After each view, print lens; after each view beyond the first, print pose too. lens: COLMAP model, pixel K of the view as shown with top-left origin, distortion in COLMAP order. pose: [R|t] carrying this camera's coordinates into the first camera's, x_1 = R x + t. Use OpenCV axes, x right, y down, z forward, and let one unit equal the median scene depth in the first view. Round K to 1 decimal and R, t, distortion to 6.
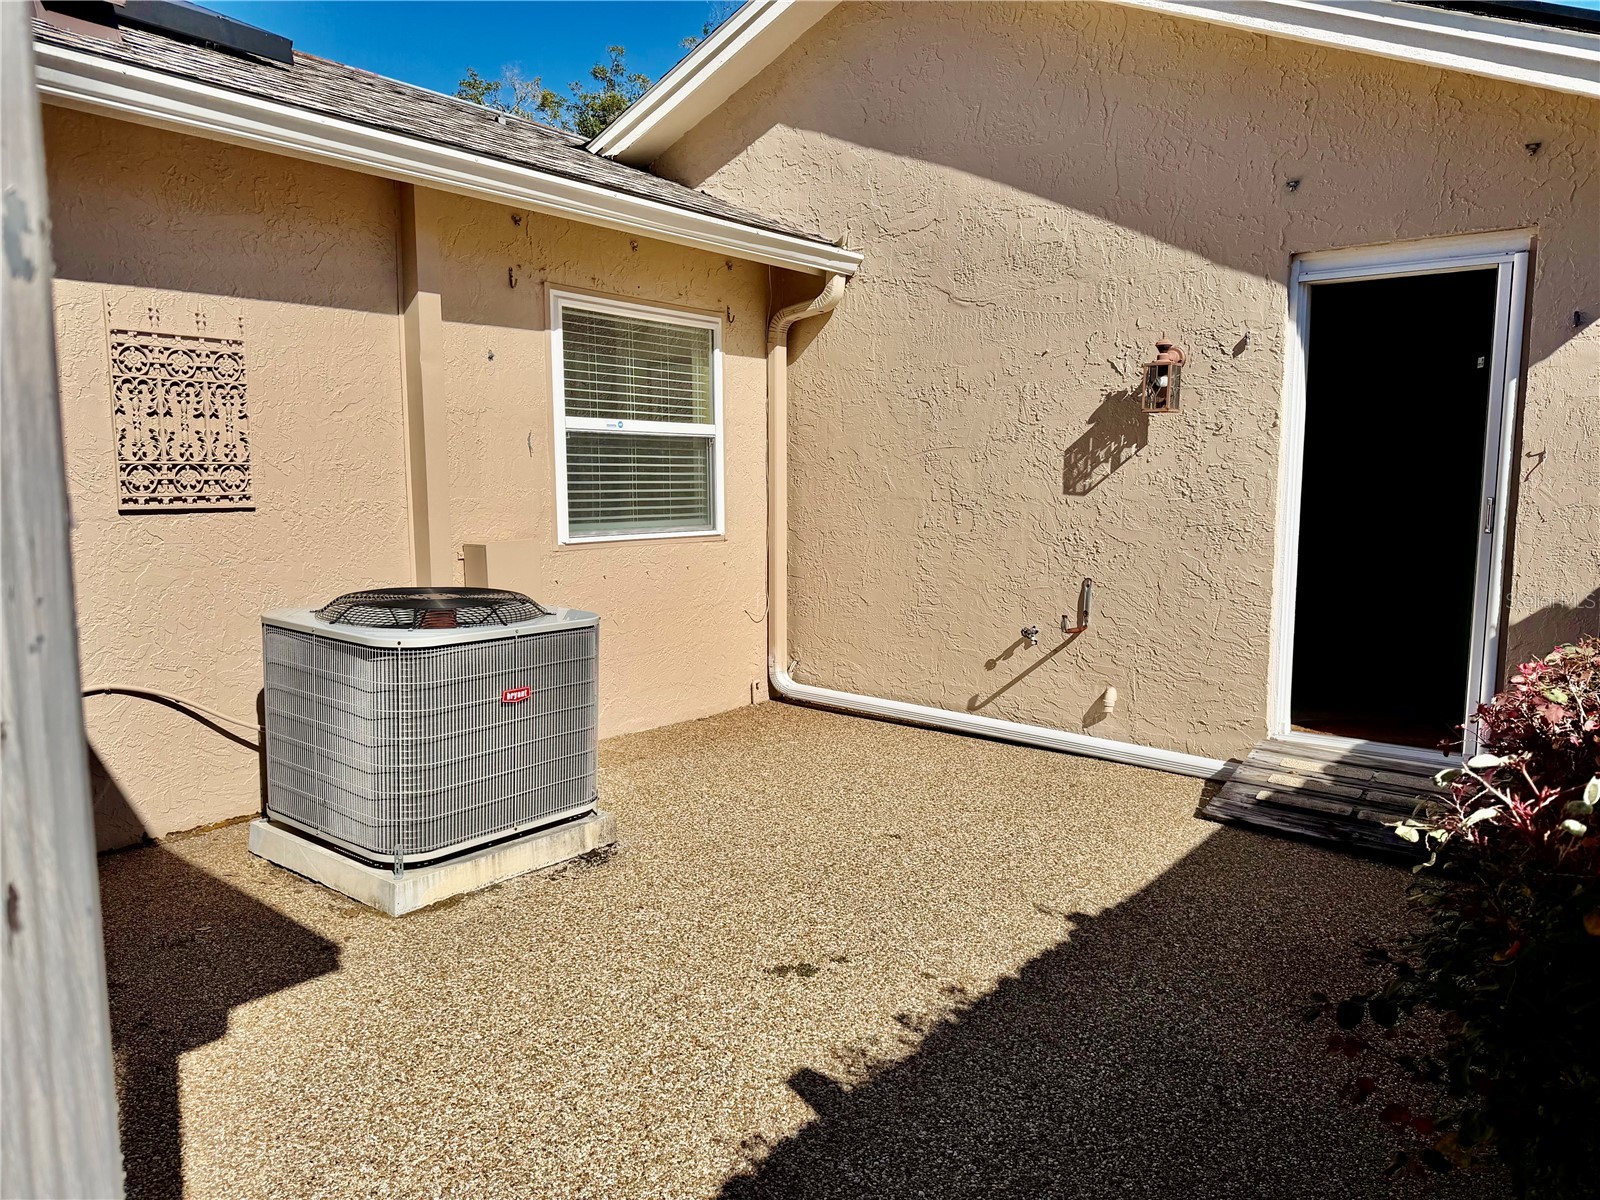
lens RADIAL K [[1122.8, 0, 798.4], [0, 1122.8, 601.3], [0, 0, 1]] dist [0.050995, -0.048221]
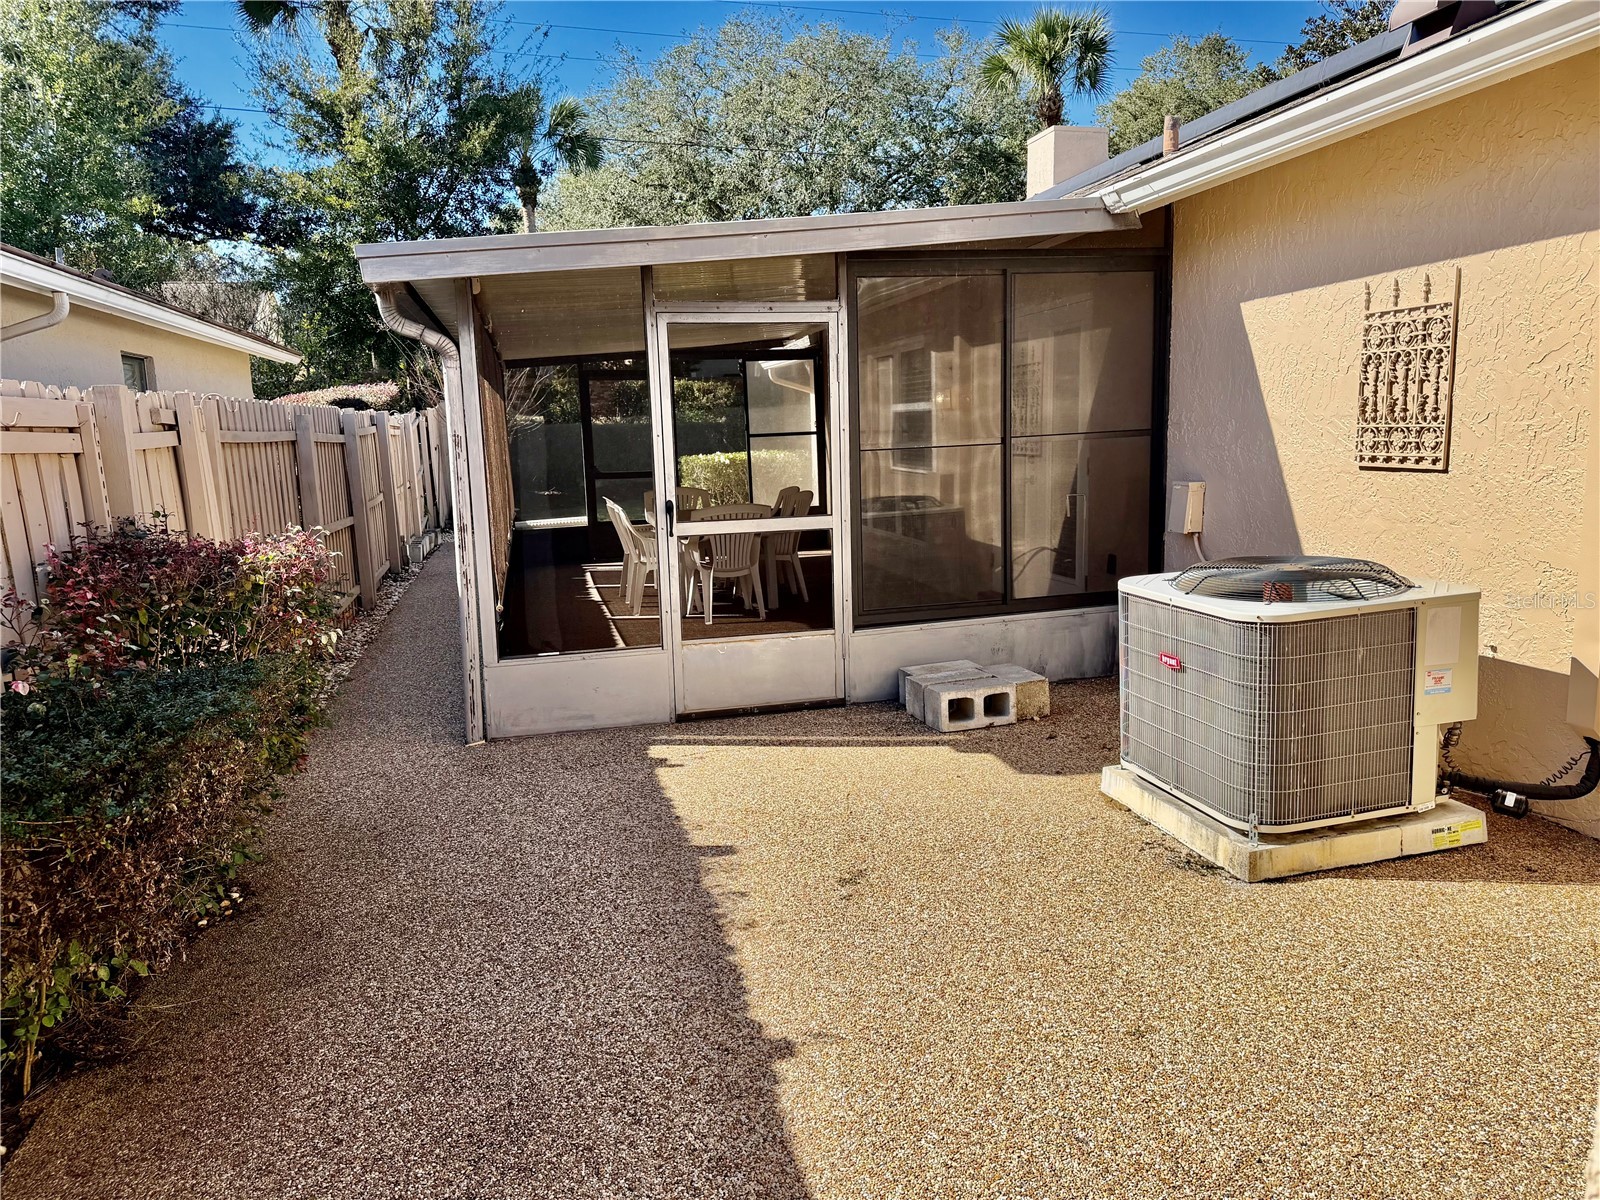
lens RADIAL K [[1122.8, 0, 801.1], [0, 1122.8, 604.4], [0, 0, 1]] dist [0.050995, -0.048221]
pose [[-0.620613, 0.136869, -0.772079, 0.880400], [-0.065508, 0.972156, 0.224994, -0.207892], [0.781376, 0.190211, -0.594367, 1.568883]]
